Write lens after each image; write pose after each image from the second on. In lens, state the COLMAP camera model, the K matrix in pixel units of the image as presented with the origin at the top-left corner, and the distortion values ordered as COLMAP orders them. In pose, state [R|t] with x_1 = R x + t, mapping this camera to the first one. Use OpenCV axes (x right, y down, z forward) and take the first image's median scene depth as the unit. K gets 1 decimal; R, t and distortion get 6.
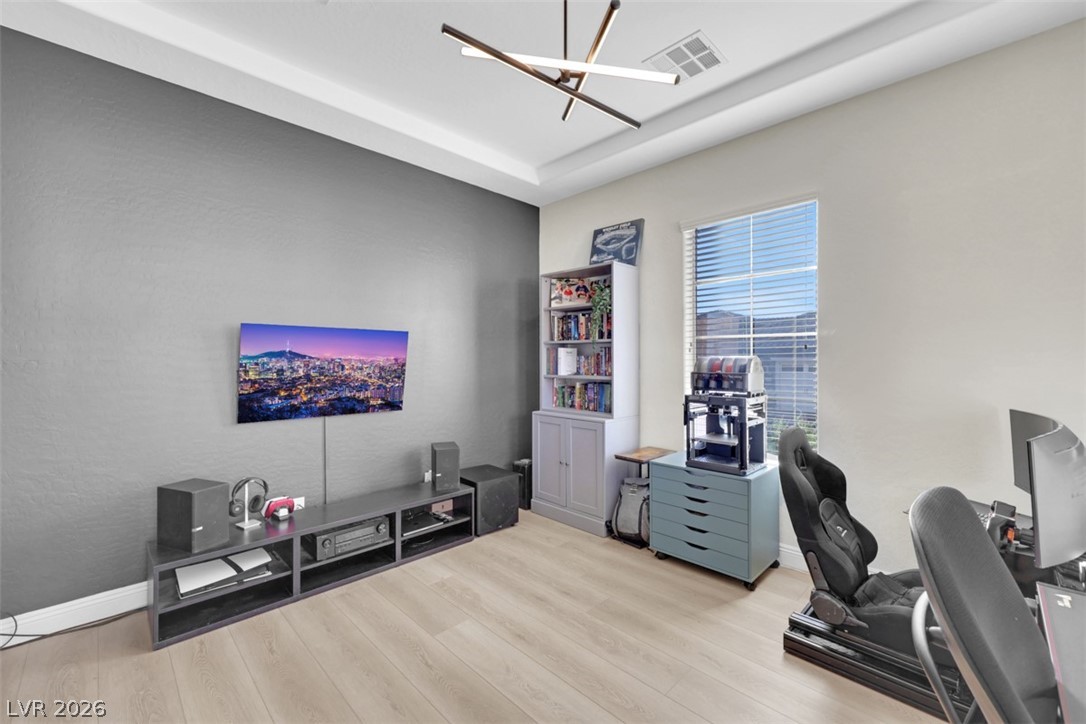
lens RADIAL K [[444.5, 0, 544.8], [0, 444.5, 361.0], [0, 0, 1]] dist [-0.002369, 0.000173]
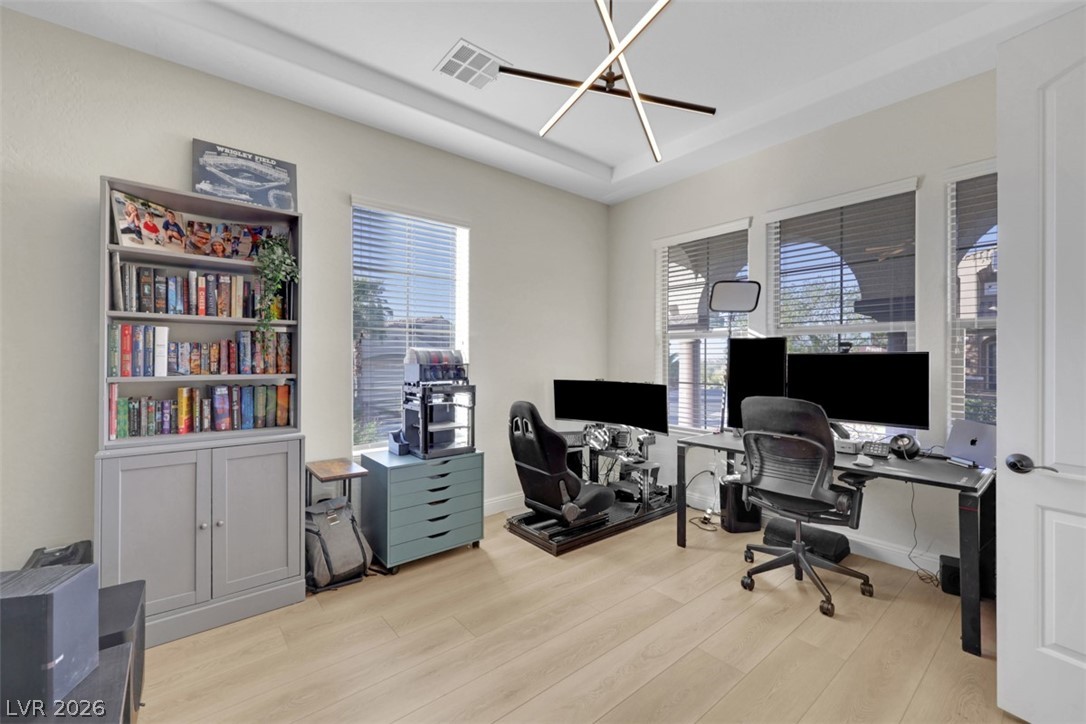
lens RADIAL K [[444.5, 0, 544.3], [0, 444.5, 358.0], [0, 0, 1]] dist [-0.002369, 0.000173]
pose [[0.092331, 0.002102, 0.995726, -0.471828], [0.002103, 0.999995, -0.002306, 0.011405], [-0.995726, 0.002307, 0.092326, 0.483864]]
